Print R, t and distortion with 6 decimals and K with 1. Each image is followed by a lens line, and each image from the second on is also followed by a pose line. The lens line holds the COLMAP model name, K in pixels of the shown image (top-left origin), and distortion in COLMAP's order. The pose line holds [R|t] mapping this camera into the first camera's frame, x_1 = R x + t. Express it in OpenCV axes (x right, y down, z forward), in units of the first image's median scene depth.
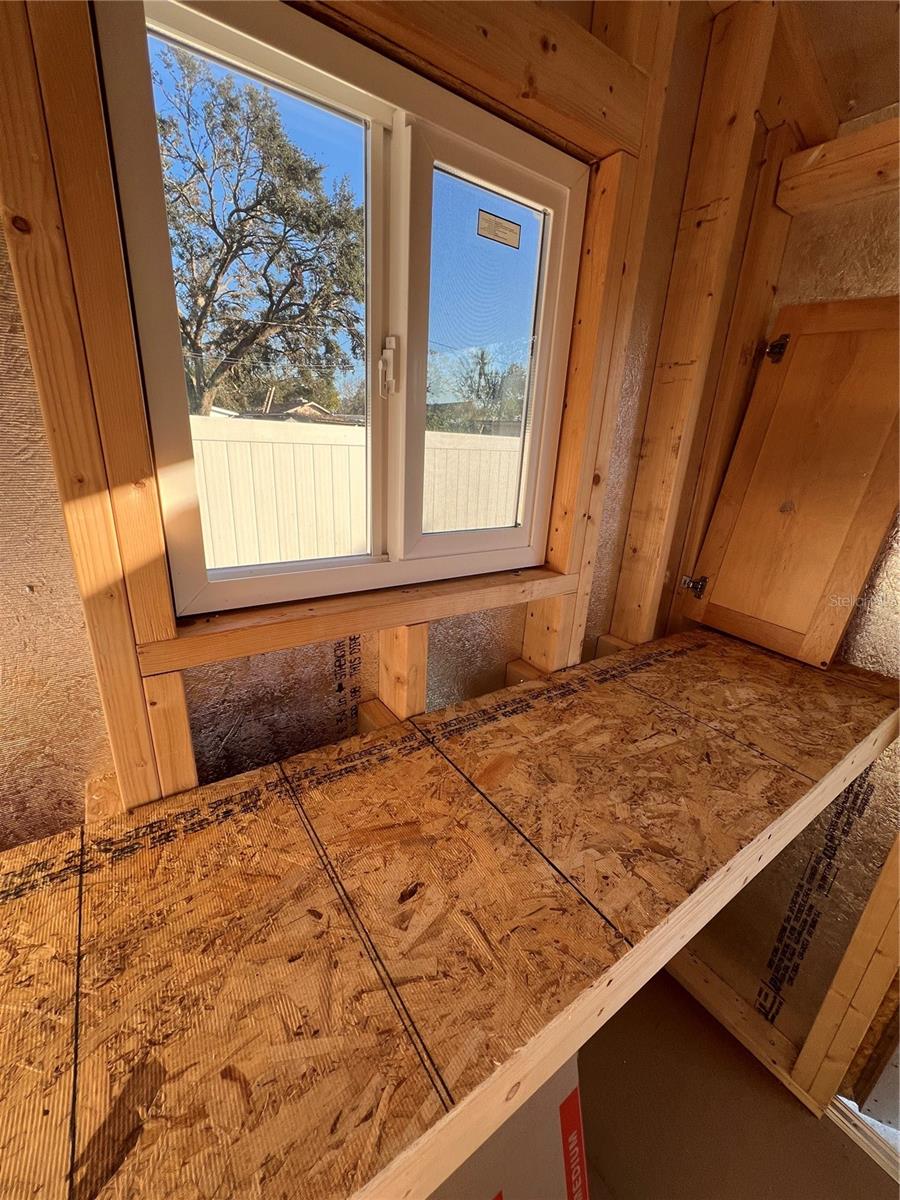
lens RADIAL K [[479.8, 0, 453.2], [0, 479.8, 596.8], [0, 0, 1]] dist [-0.001820, -0.000544]
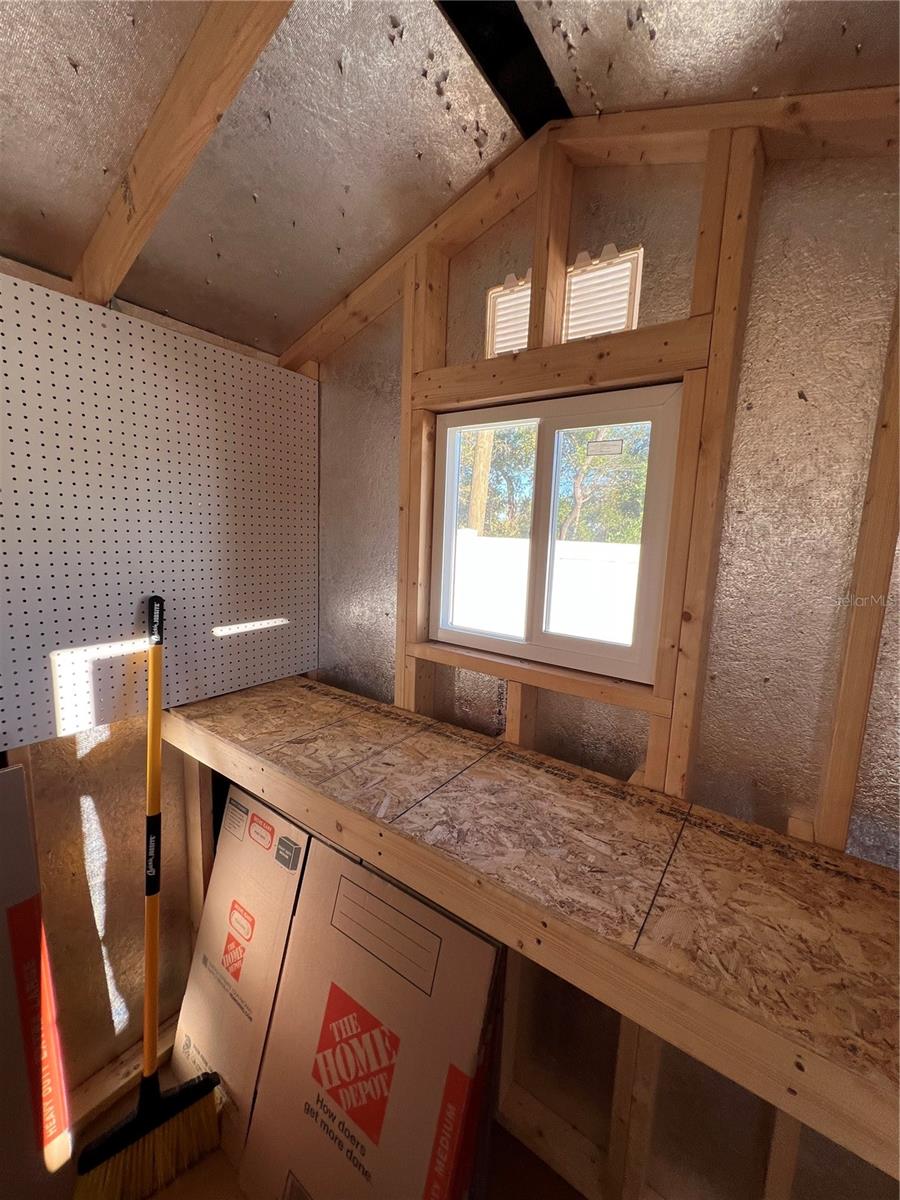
lens RADIAL K [[479.8, 0, 452.3], [0, 479.8, 596.1], [0, 0, 1]] dist [-0.001820, -0.000544]
pose [[0.337714, 0.087924, -0.937133, 1.326402], [-0.318524, 0.947561, -0.025883, -0.106366], [0.885716, 0.307240, 0.348010, 0.158757]]
